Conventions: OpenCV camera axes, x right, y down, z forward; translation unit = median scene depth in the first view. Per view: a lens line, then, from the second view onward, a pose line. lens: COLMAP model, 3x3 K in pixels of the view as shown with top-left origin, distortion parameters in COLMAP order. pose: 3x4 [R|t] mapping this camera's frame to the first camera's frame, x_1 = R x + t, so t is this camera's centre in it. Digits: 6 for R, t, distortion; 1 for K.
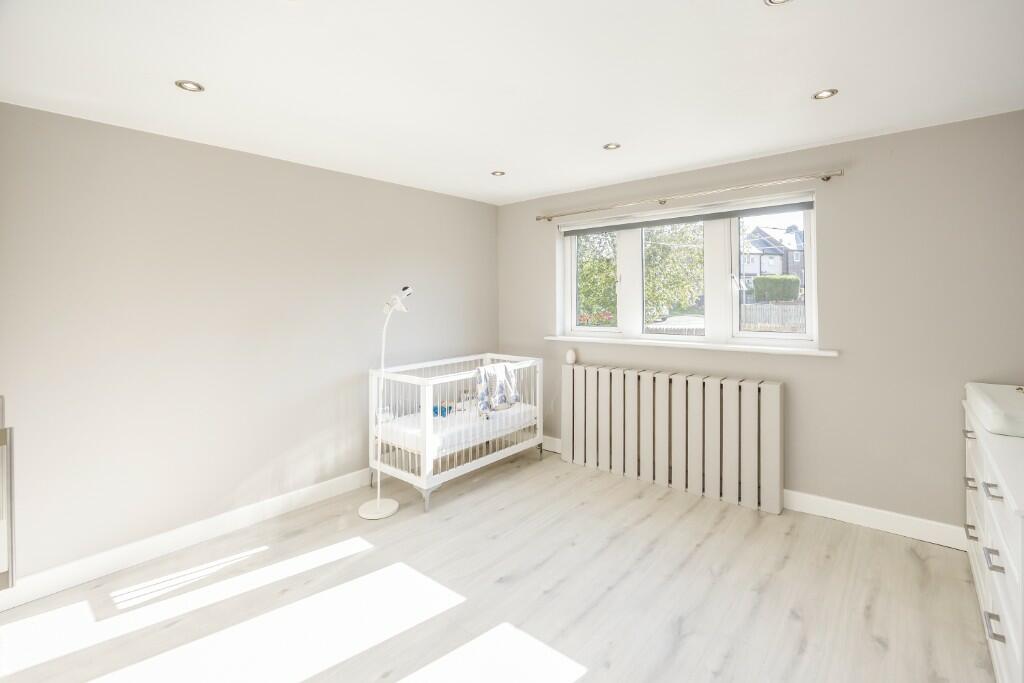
lens RADIAL K [[470.3, 0, 518.1], [0, 470.3, 346.3], [0, 0, 1]] dist [-0.018801, 0.000387]
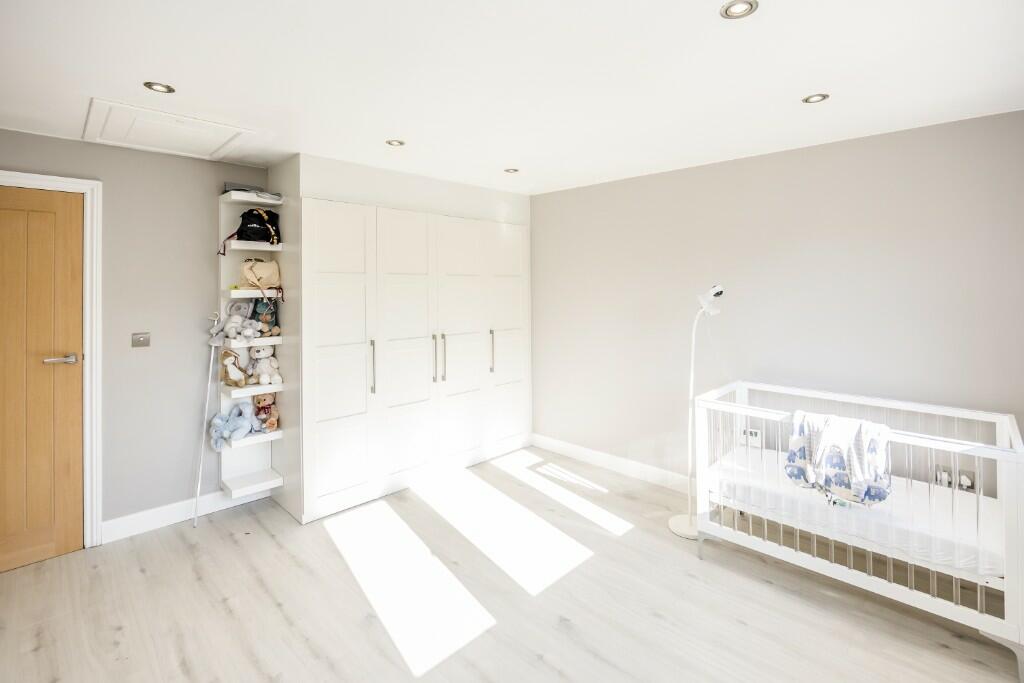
lens RADIAL K [[470.3, 0, 518.1], [0, 470.3, 337.2], [0, 0, 1]] dist [-0.018801, 0.000387]
pose [[-0.068629, 0.118737, -0.990551, 0.659506], [-0.106902, 0.986300, 0.125634, -0.109060], [0.991898, 0.114514, -0.054995, 0.760761]]
